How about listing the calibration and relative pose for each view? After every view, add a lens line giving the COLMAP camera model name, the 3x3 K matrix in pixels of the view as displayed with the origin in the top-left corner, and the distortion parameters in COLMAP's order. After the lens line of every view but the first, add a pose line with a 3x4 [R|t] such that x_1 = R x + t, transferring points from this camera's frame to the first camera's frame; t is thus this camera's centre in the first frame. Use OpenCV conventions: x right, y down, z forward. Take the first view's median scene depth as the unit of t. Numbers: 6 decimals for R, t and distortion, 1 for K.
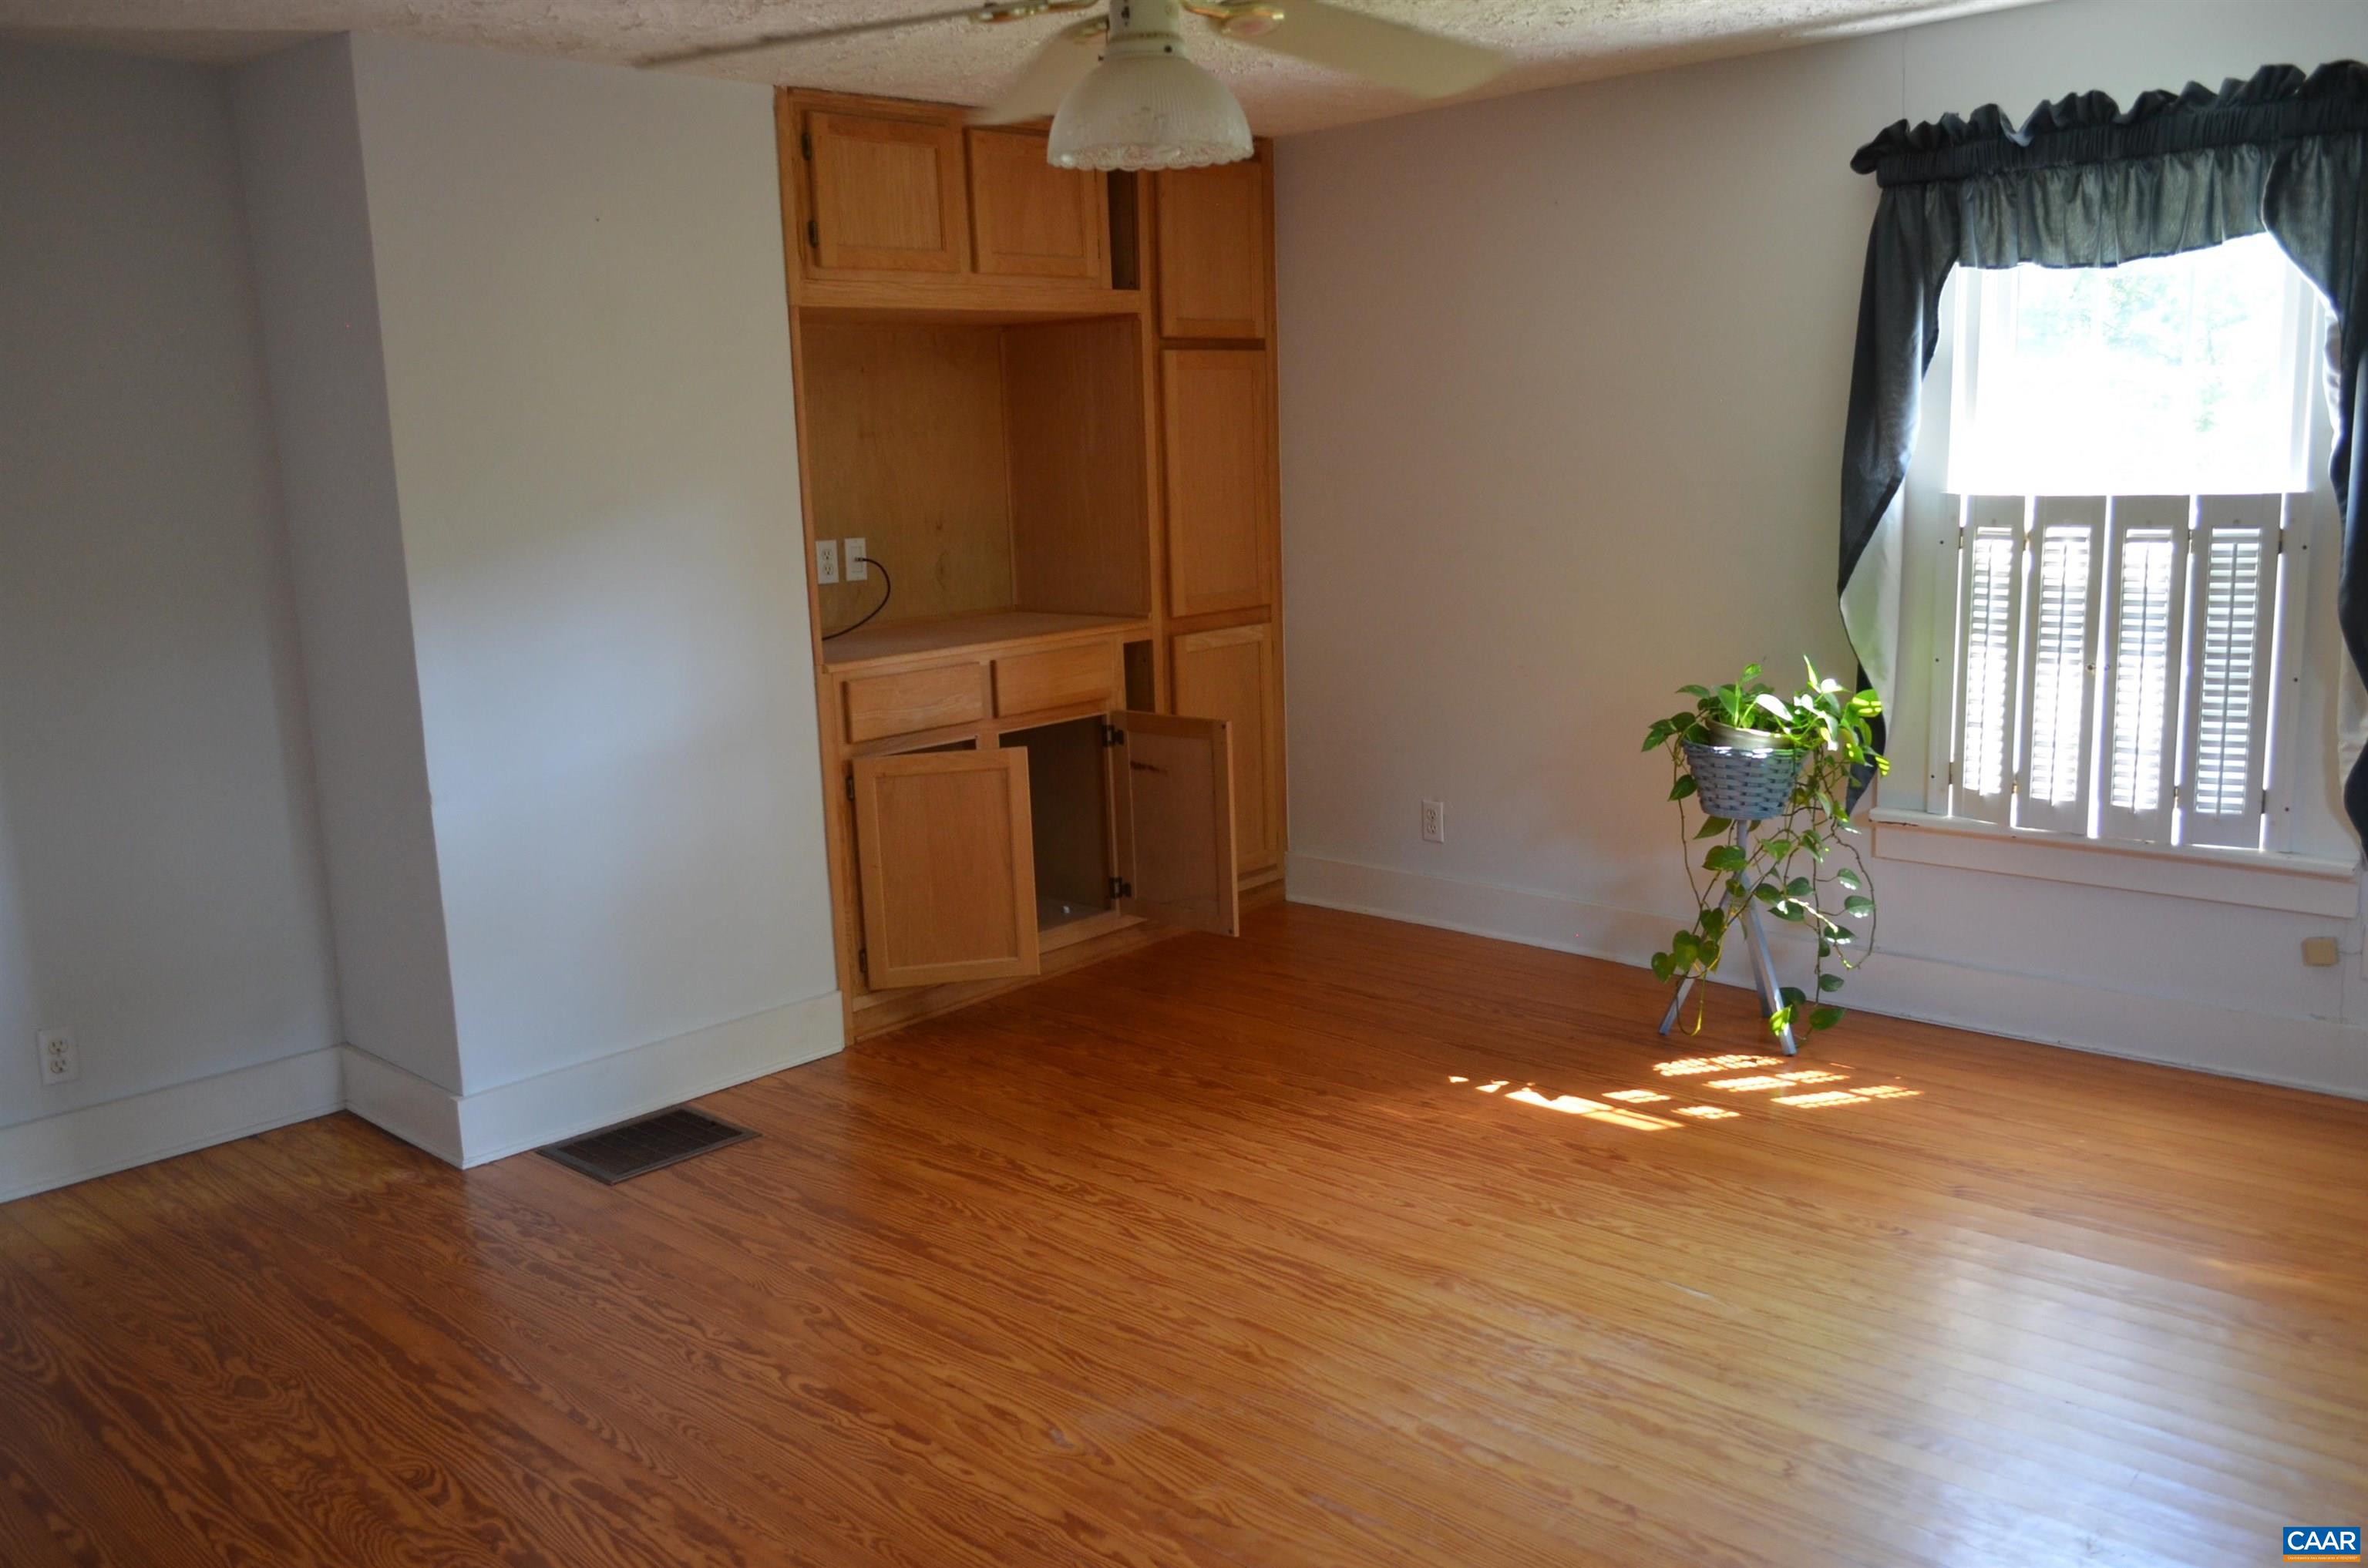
lens RADIAL K [[1905.0, 0, 1184.2], [0, 1905.0, 770.7], [0, 0, 1]] dist [-0.022063, 0.027336]
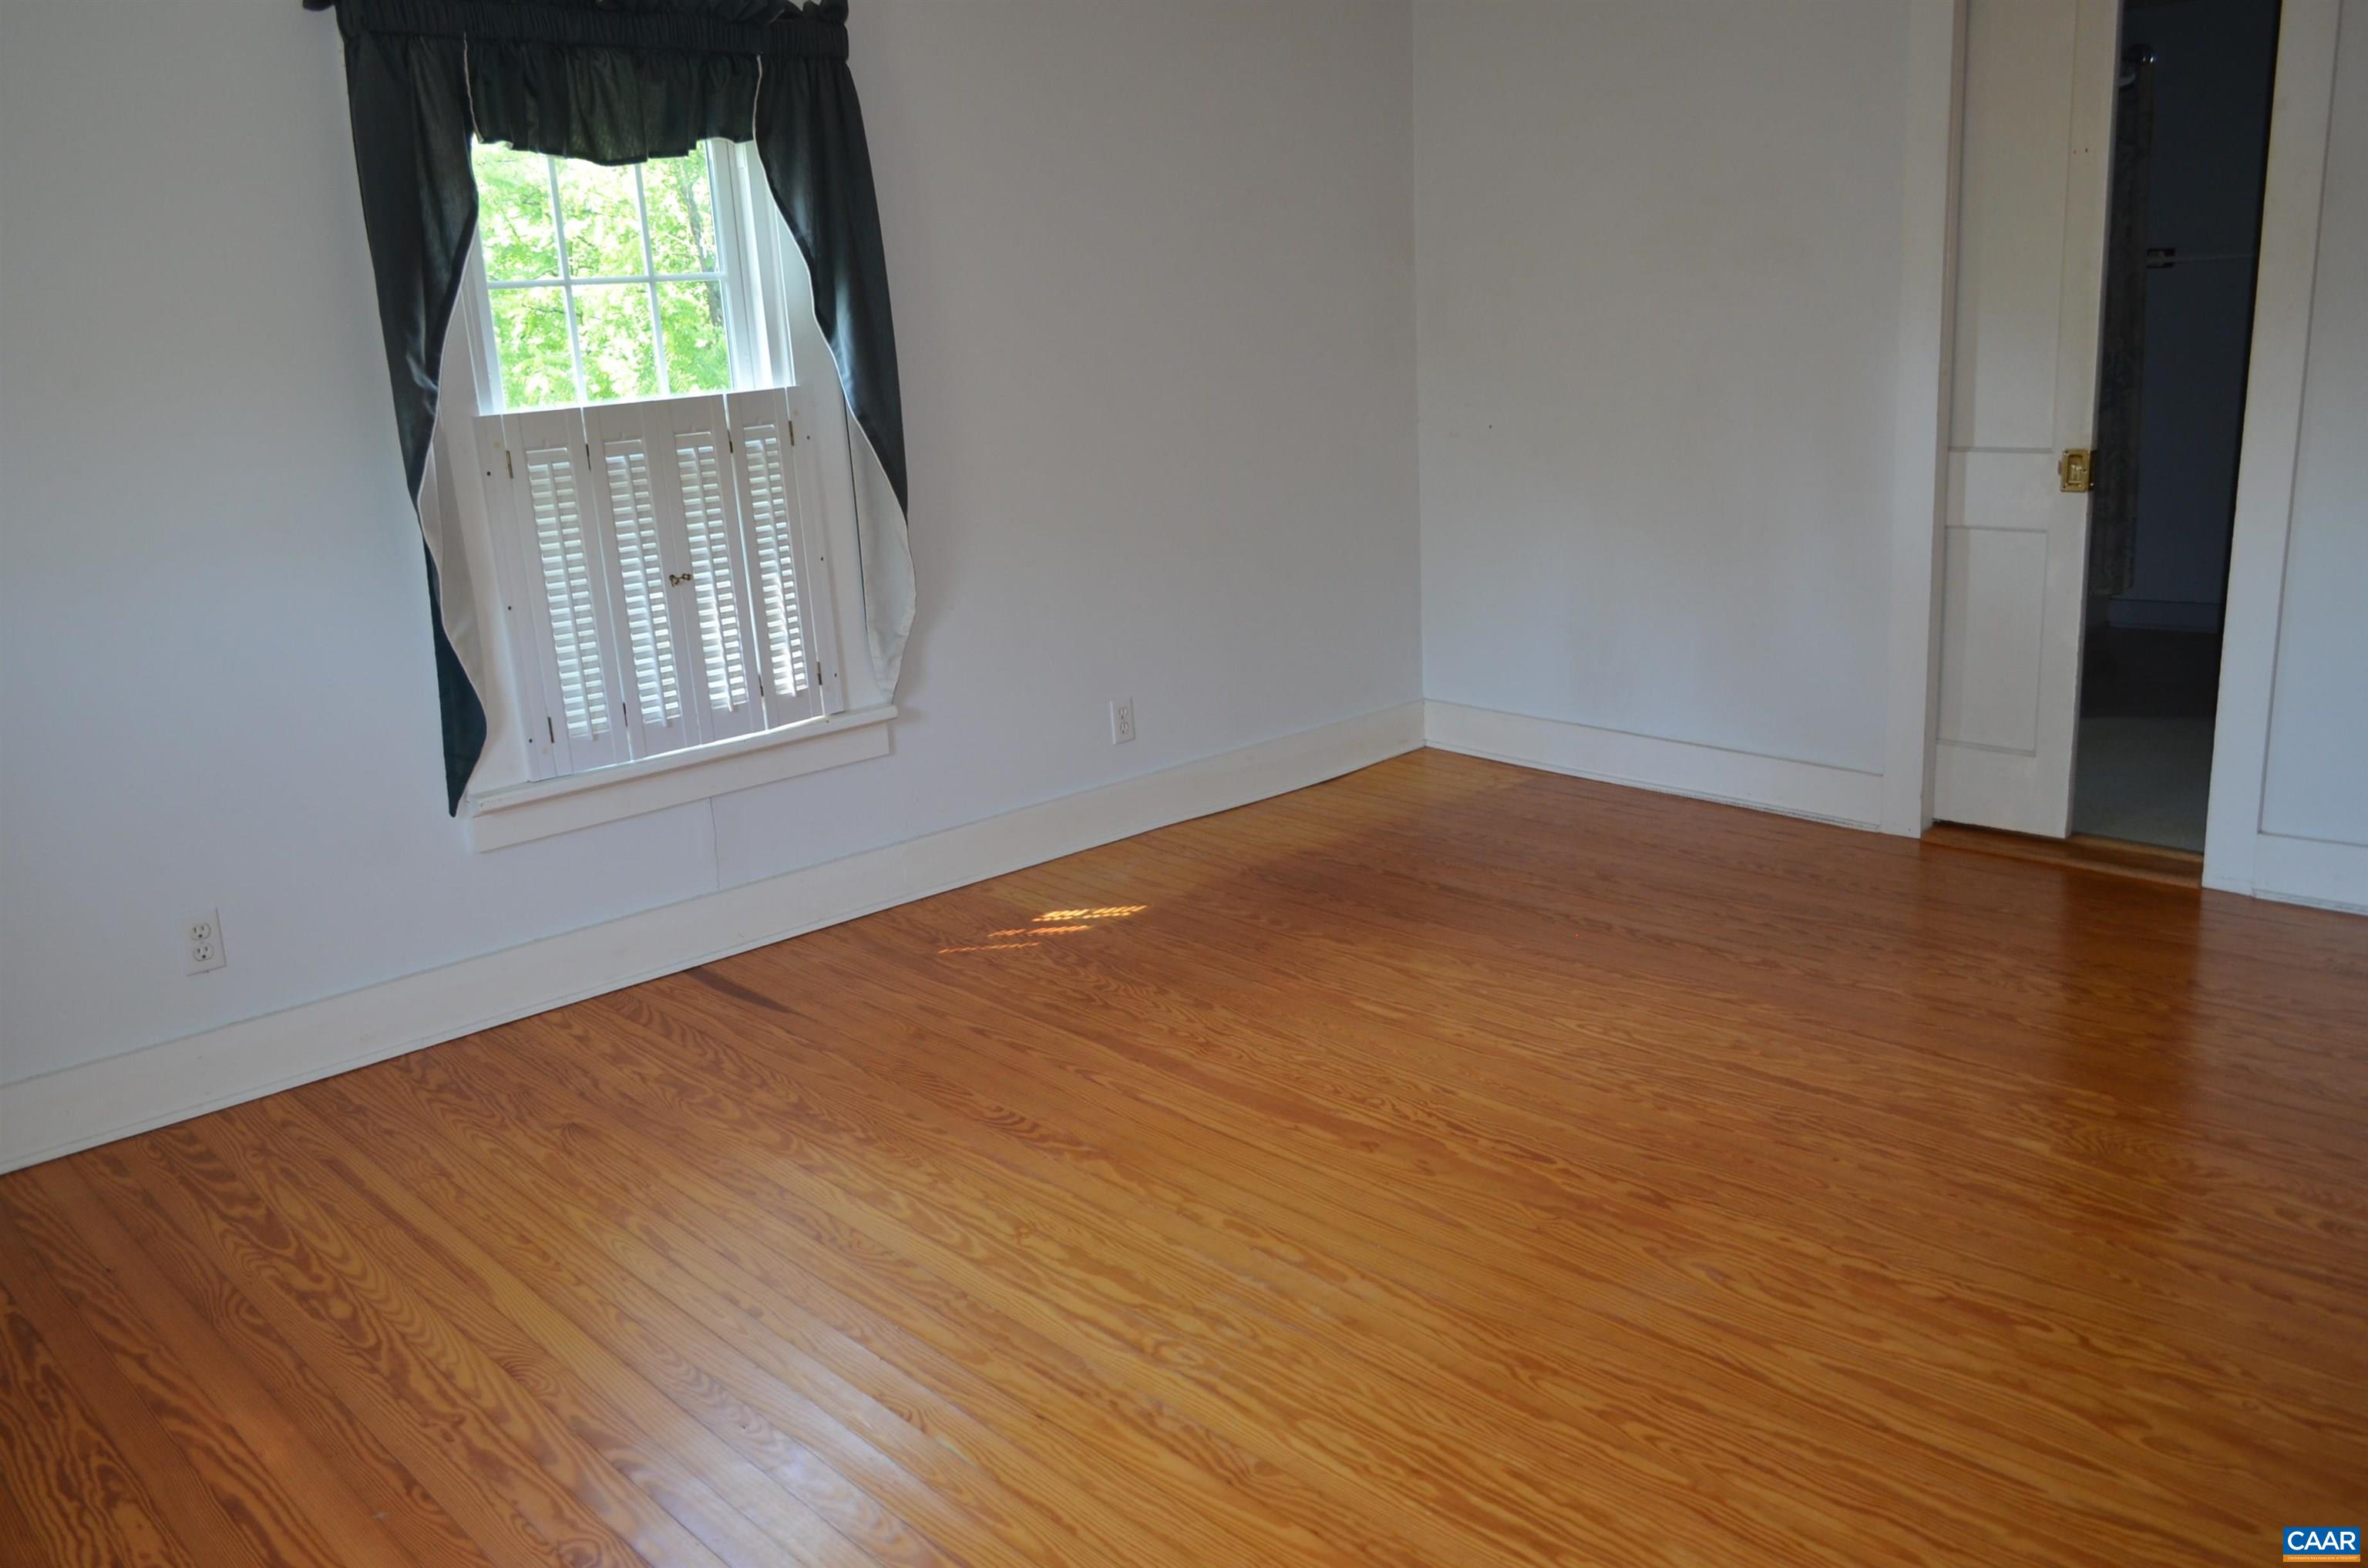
lens RADIAL K [[1905.0, 0, 1188.2], [0, 1905.0, 785.2], [0, 0, 1]] dist [-0.022063, 0.027336]
pose [[-0.994114, 0.068501, 0.083939, 0.071827], [0.097252, 0.905667, 0.412684, -0.216739], [-0.047752, 0.418418, -0.906998, 1.258299]]
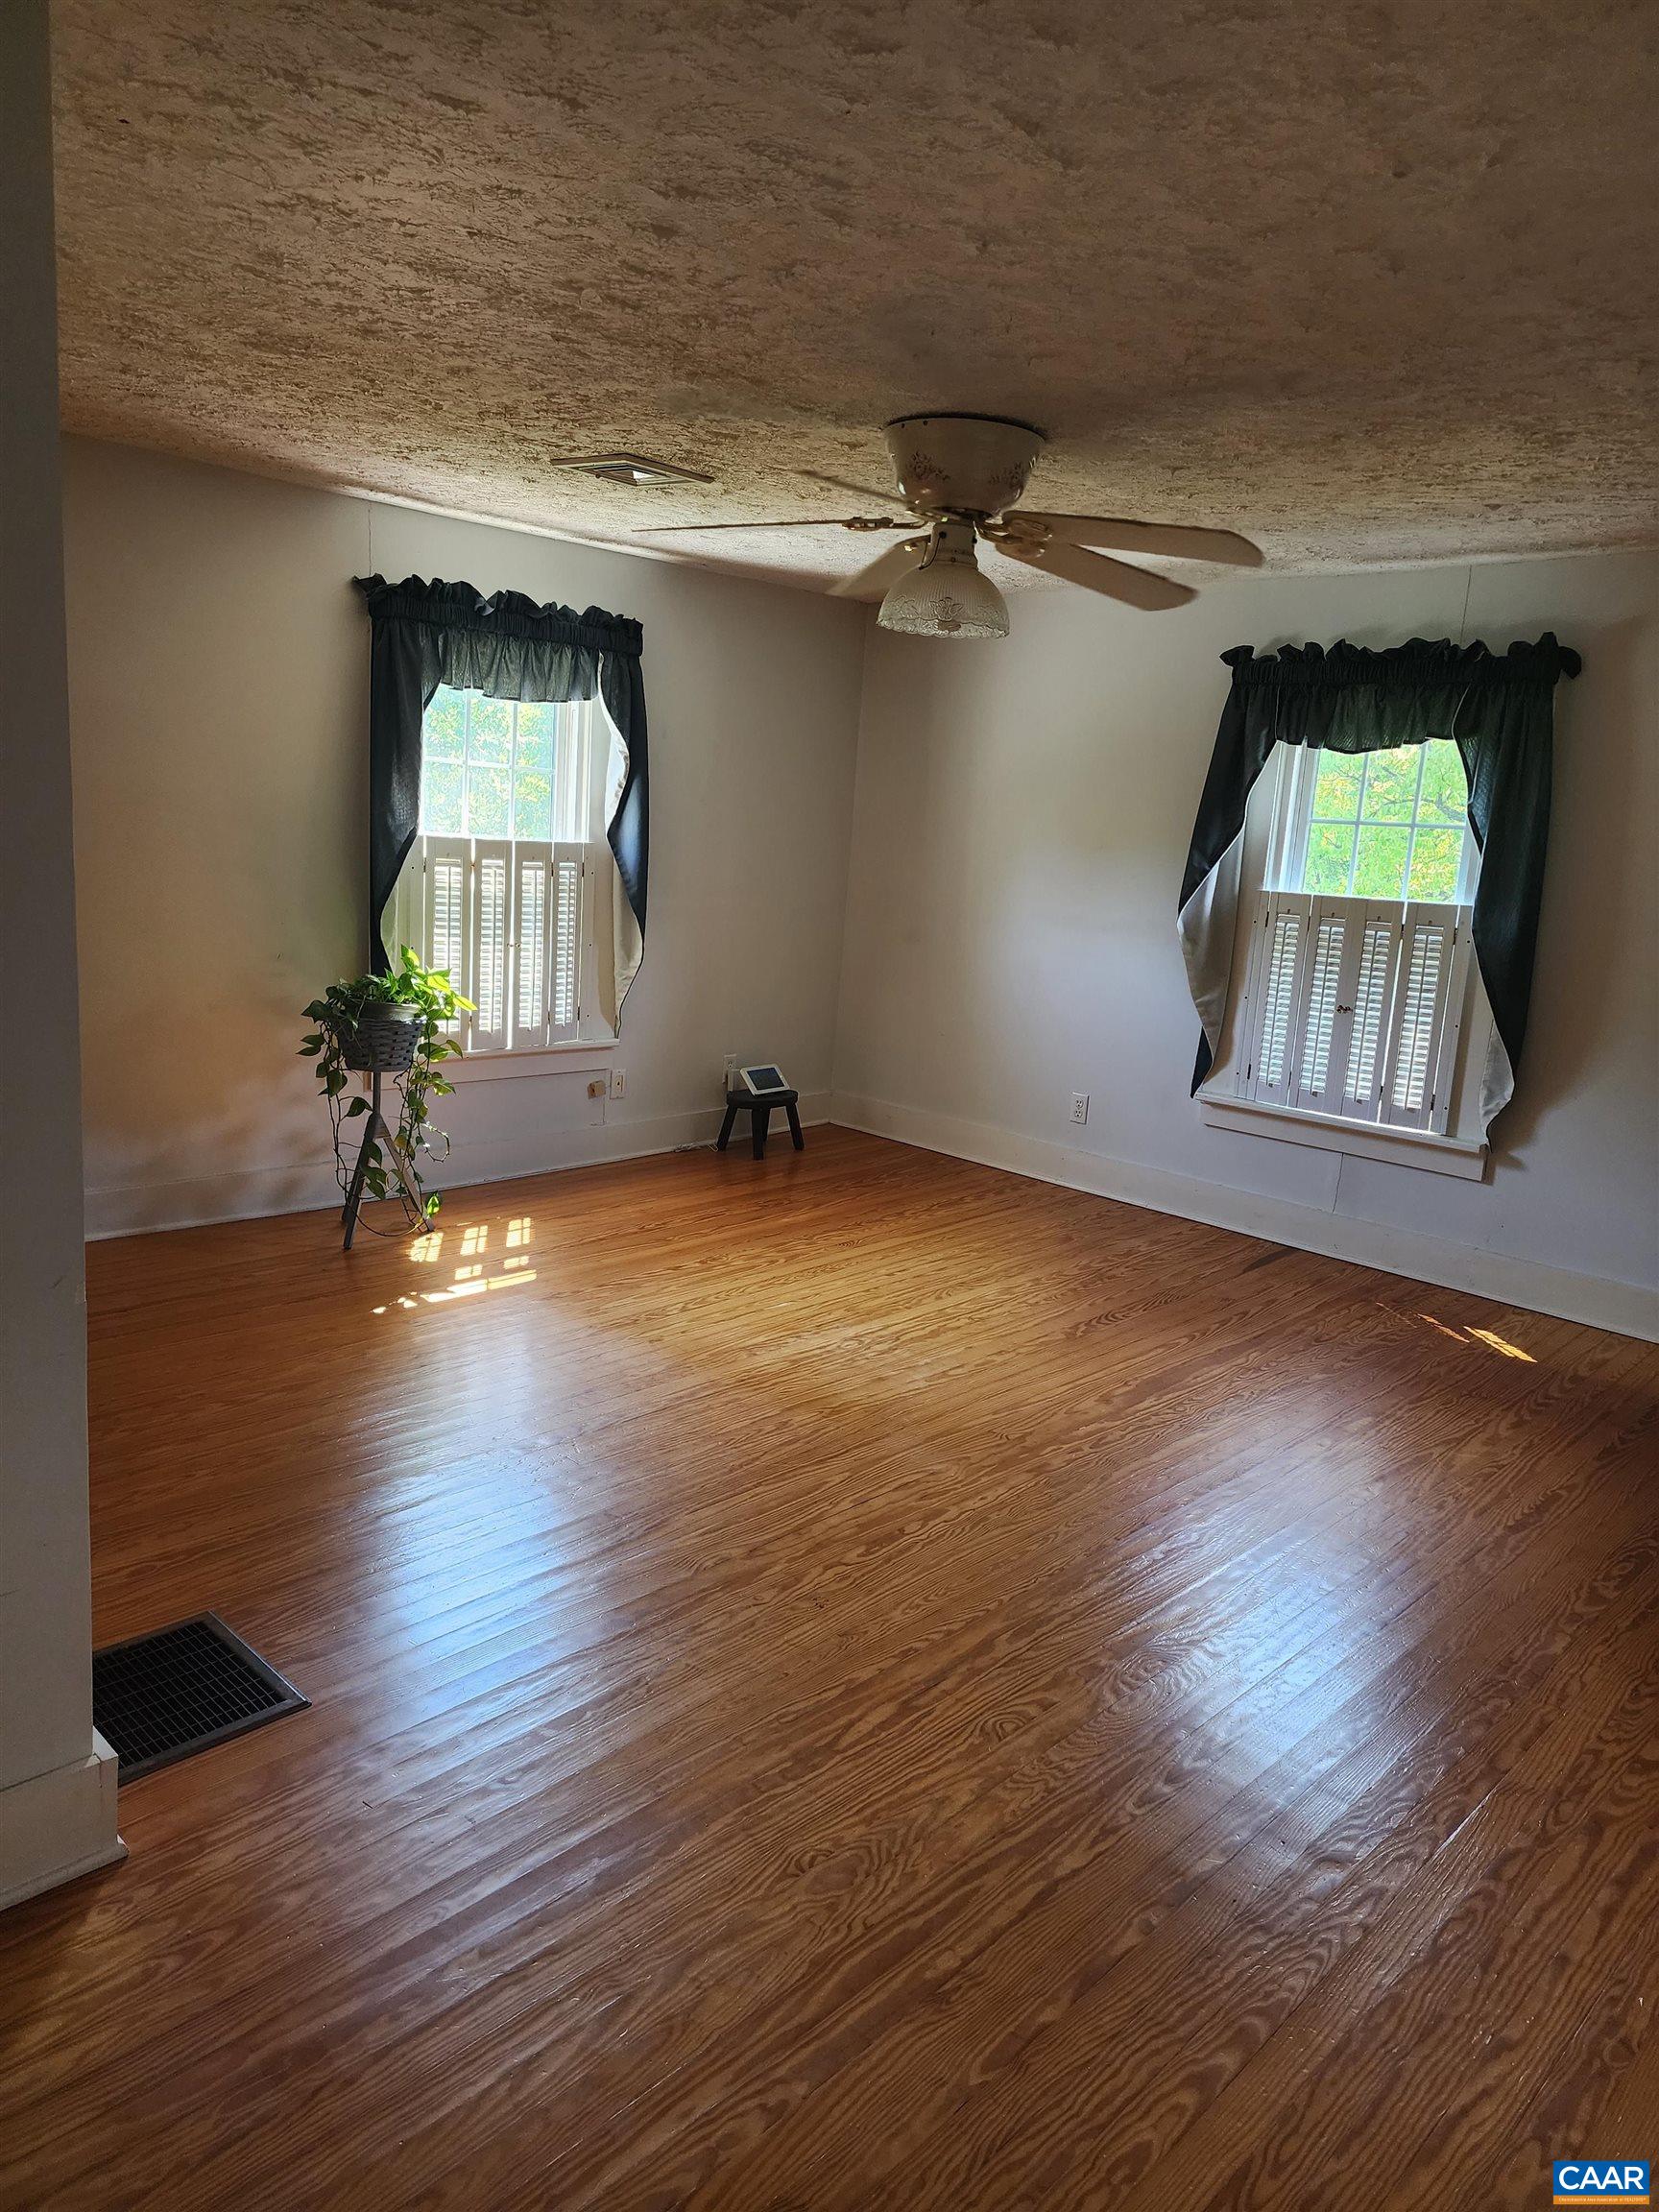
lens RADIAL K [[1474.0, 0, 847.6], [0, 1474.0, 1094.8], [0, 0, 1]] dist [0.072696, -0.016038]
pose [[0.004219, -0.152697, 0.988264, -0.831477], [0.110954, 0.982242, 0.151293, -0.090956], [-0.993817, 0.109013, 0.021087, 0.709018]]
